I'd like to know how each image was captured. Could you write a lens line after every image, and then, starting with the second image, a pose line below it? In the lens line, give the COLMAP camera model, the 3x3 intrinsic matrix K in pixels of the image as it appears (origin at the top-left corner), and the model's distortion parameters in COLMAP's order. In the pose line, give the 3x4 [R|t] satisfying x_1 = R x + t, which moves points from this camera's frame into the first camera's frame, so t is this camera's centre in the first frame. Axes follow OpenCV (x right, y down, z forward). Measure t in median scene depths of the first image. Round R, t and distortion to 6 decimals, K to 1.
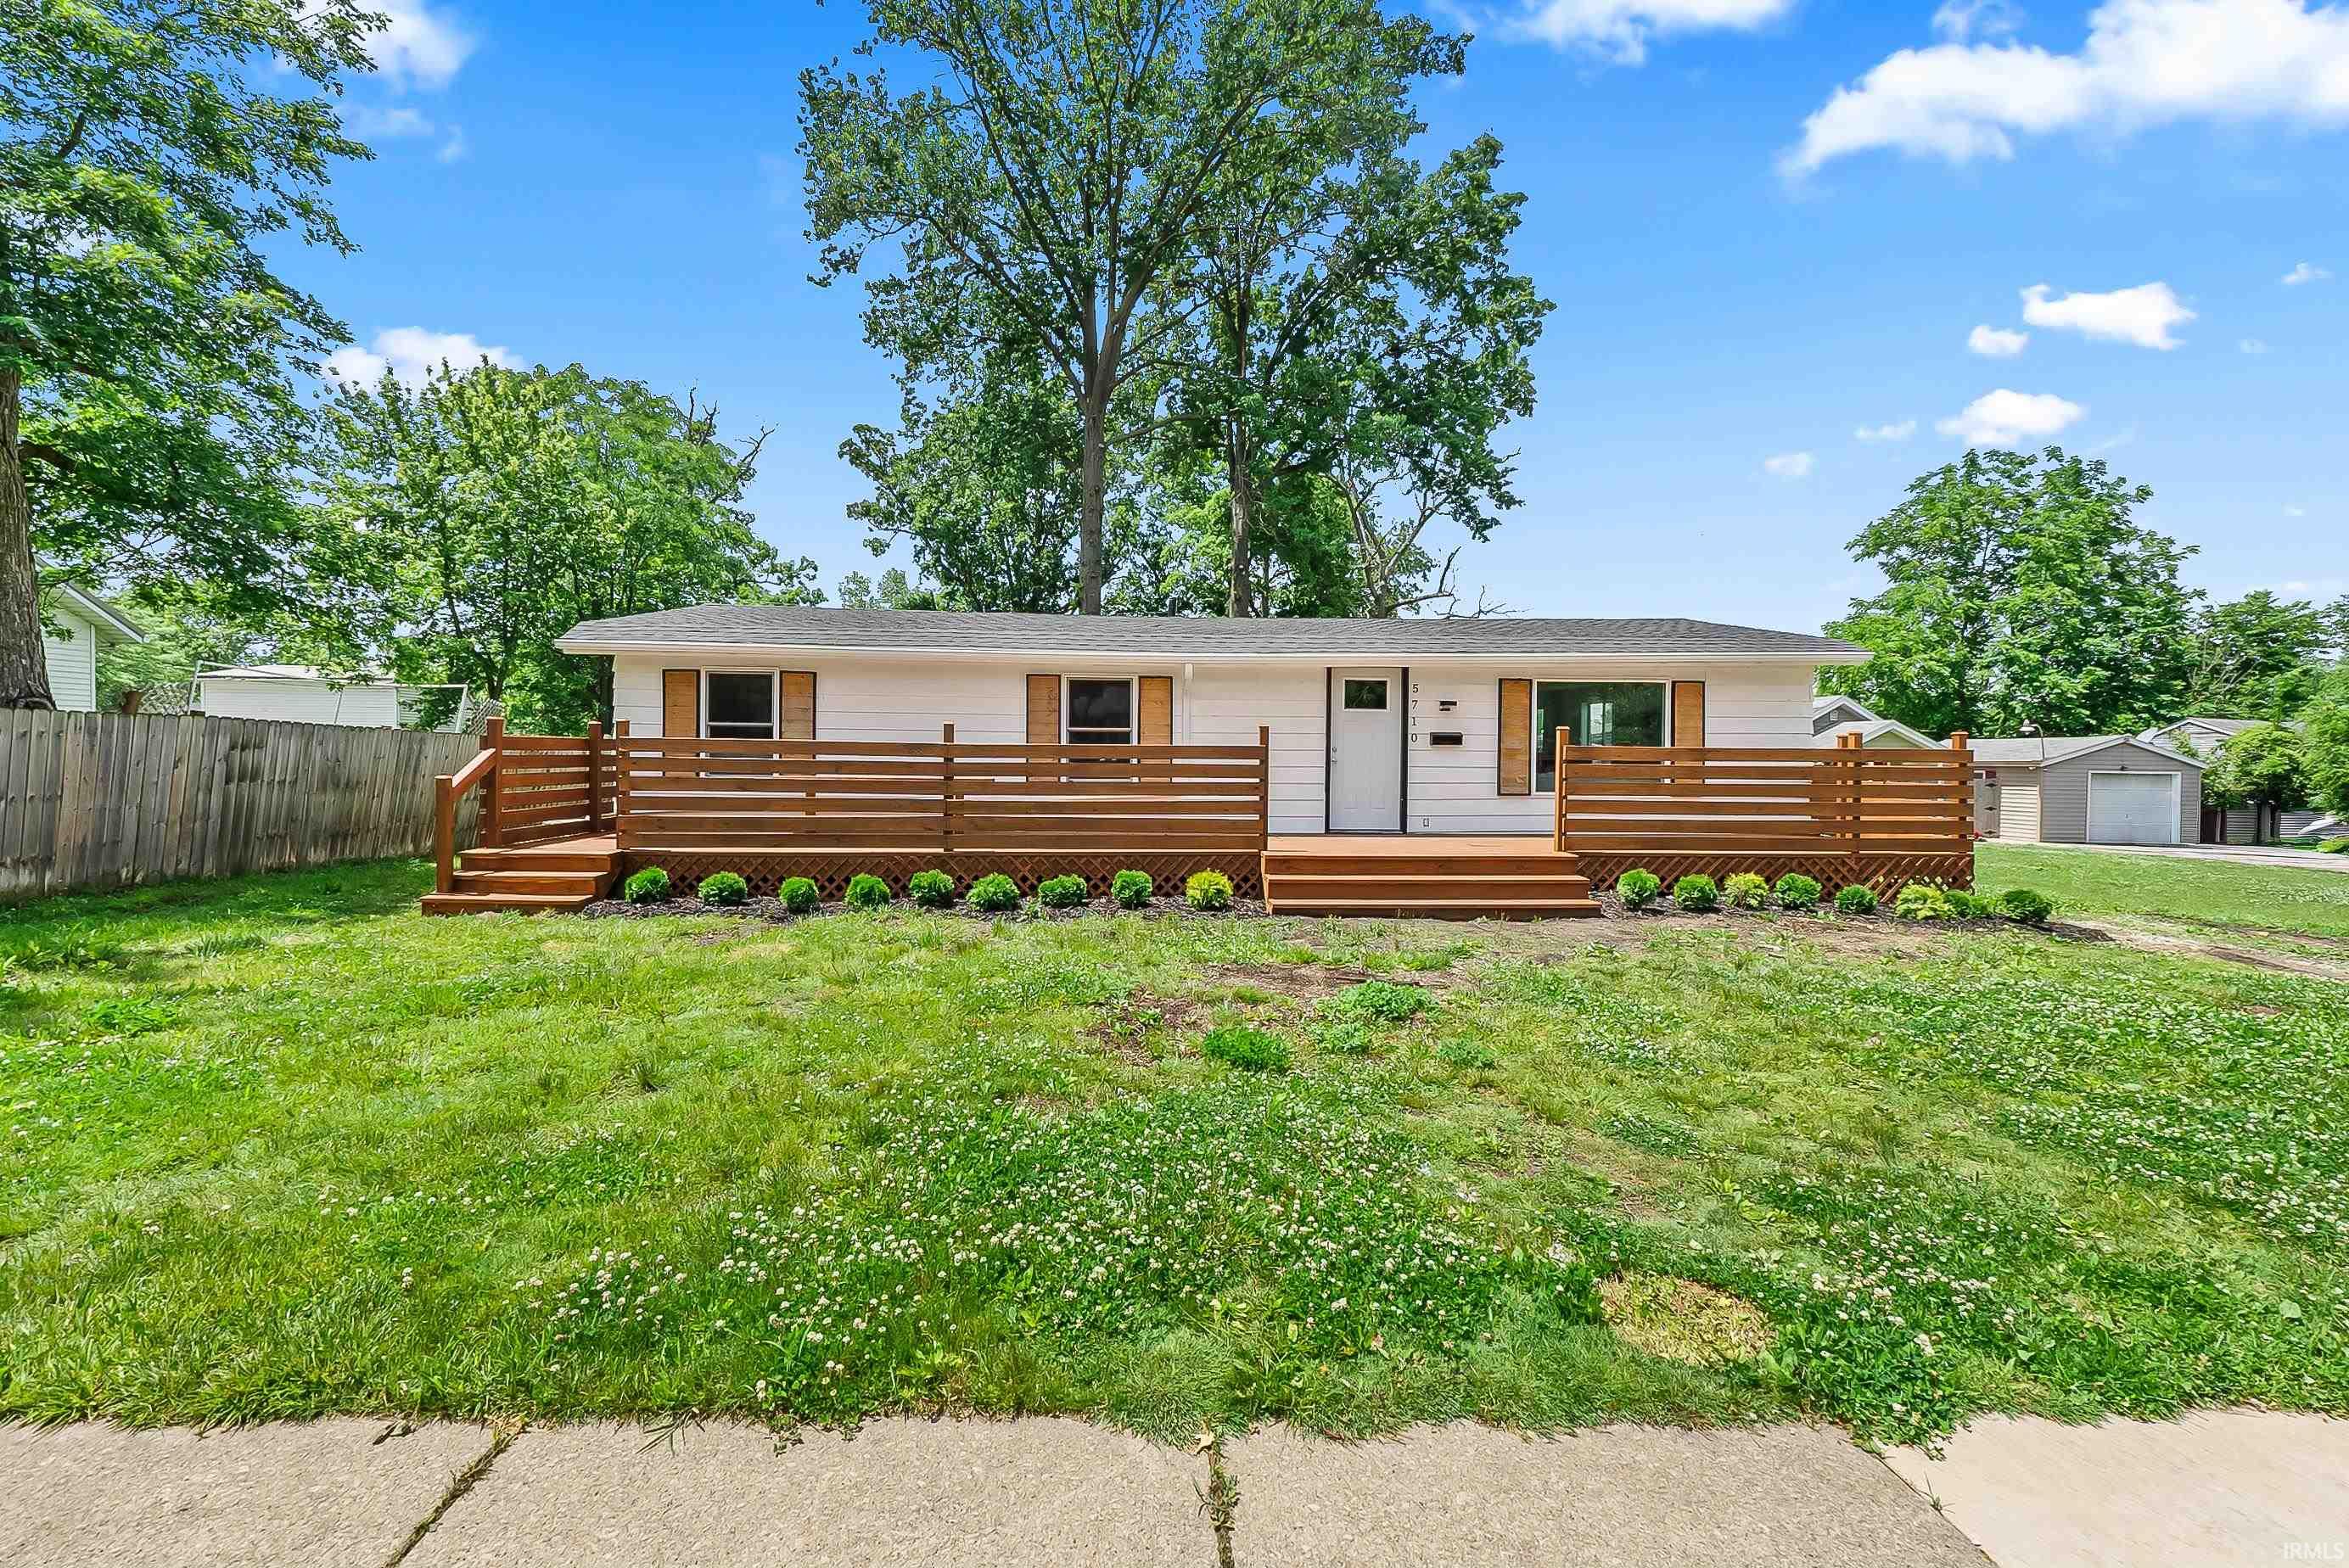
lens RADIAL K [[988.6, 0, 1172.2], [0, 988.6, 782.9], [0, 0, 1]] dist [0.010629, 0.000376]
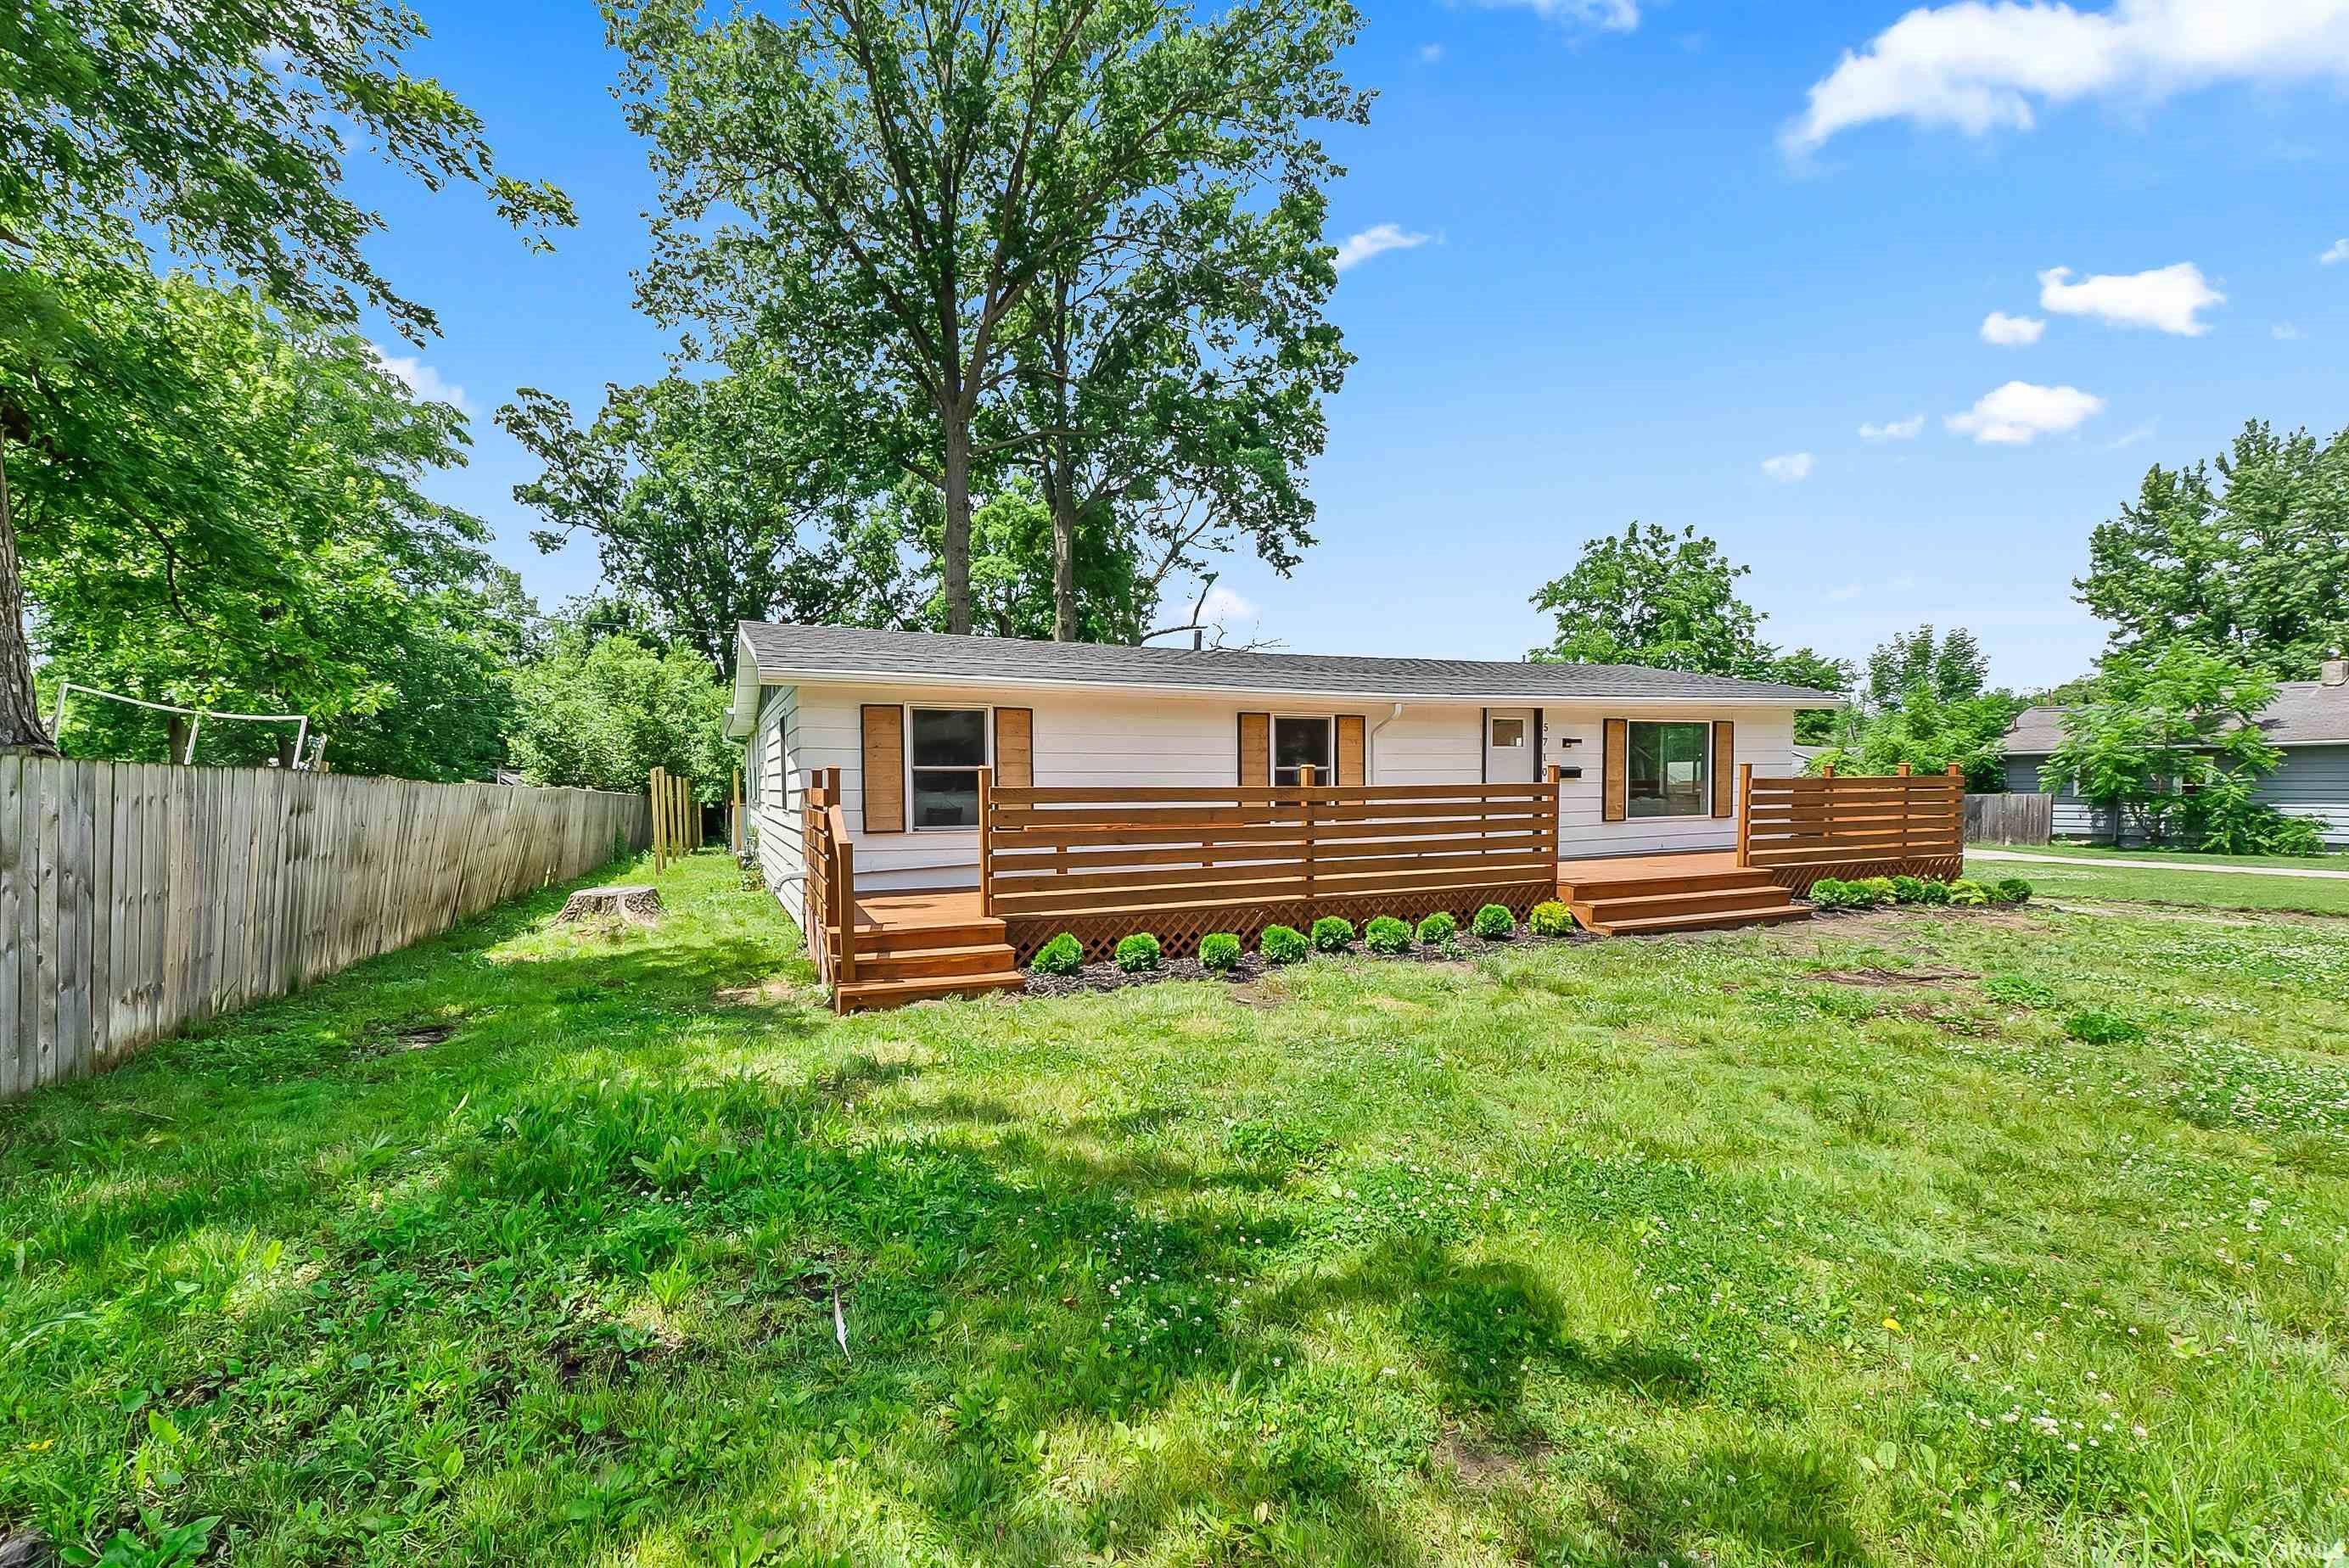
lens RADIAL K [[1095.7, 0, 1184.6], [0, 1095.7, 797.5], [0, 0, 1]] dist [-0.006241, 0.000089]
pose [[0.922546, -0.025216, 0.385063, -0.217485], [0.035131, 0.999207, -0.018735, -0.003656], [-0.384286, 0.030811, 0.922700, 0.018633]]
